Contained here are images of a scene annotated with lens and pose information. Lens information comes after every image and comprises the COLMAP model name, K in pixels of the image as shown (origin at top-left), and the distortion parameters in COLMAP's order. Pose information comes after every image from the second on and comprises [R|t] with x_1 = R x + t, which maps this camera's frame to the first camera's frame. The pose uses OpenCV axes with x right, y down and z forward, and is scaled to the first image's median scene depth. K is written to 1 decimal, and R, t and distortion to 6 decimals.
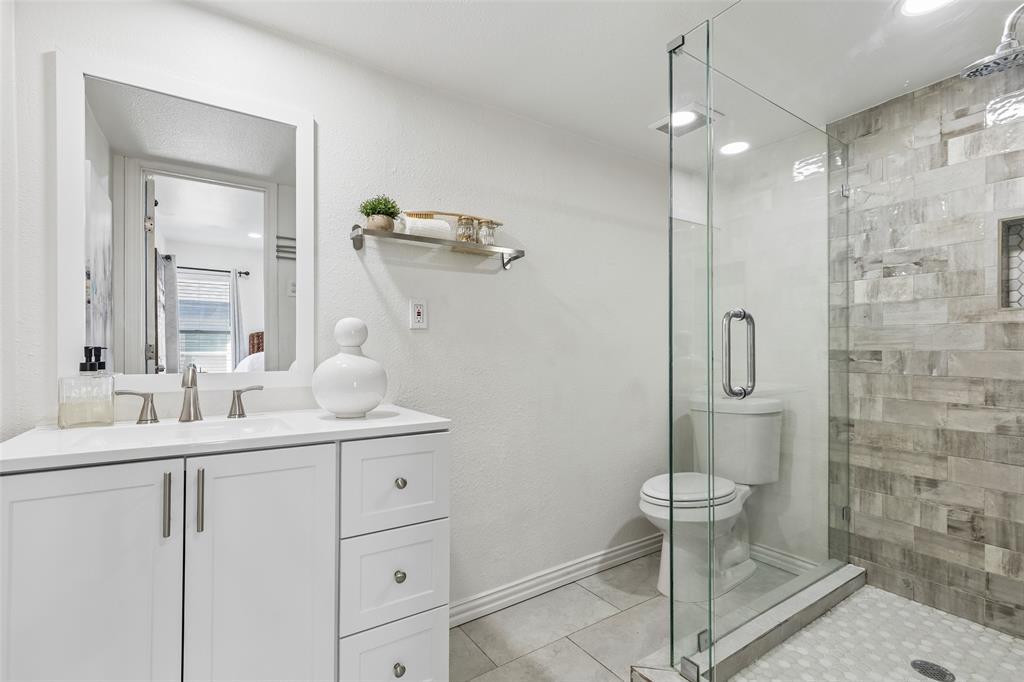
lens RADIAL K [[469.1, 0, 512.9], [0, 469.1, 342.7], [0, 0, 1]] dist [0.007213, -0.003333]
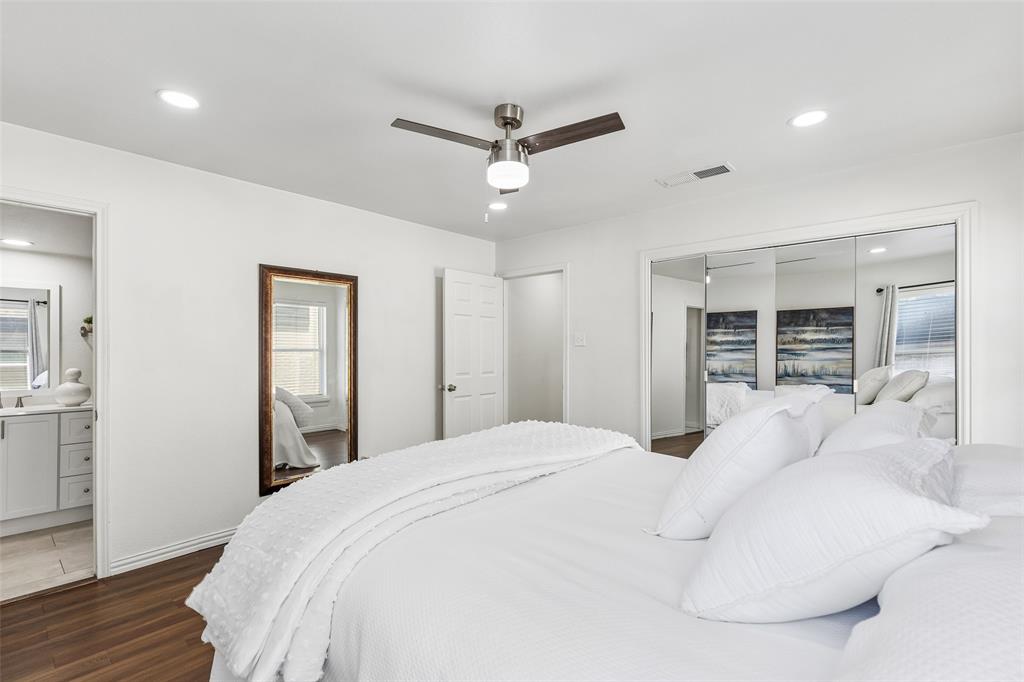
lens RADIAL K [[469.1, 0, 511.0], [0, 469.1, 345.7], [0, 0, 1]] dist [0.007213, -0.003333]
pose [[0.969804, 0.003909, 0.243854, 1.298103], [-0.004125, 0.999991, 0.000376, -0.178395], [-0.243850, -0.001371, 0.969812, -2.011559]]
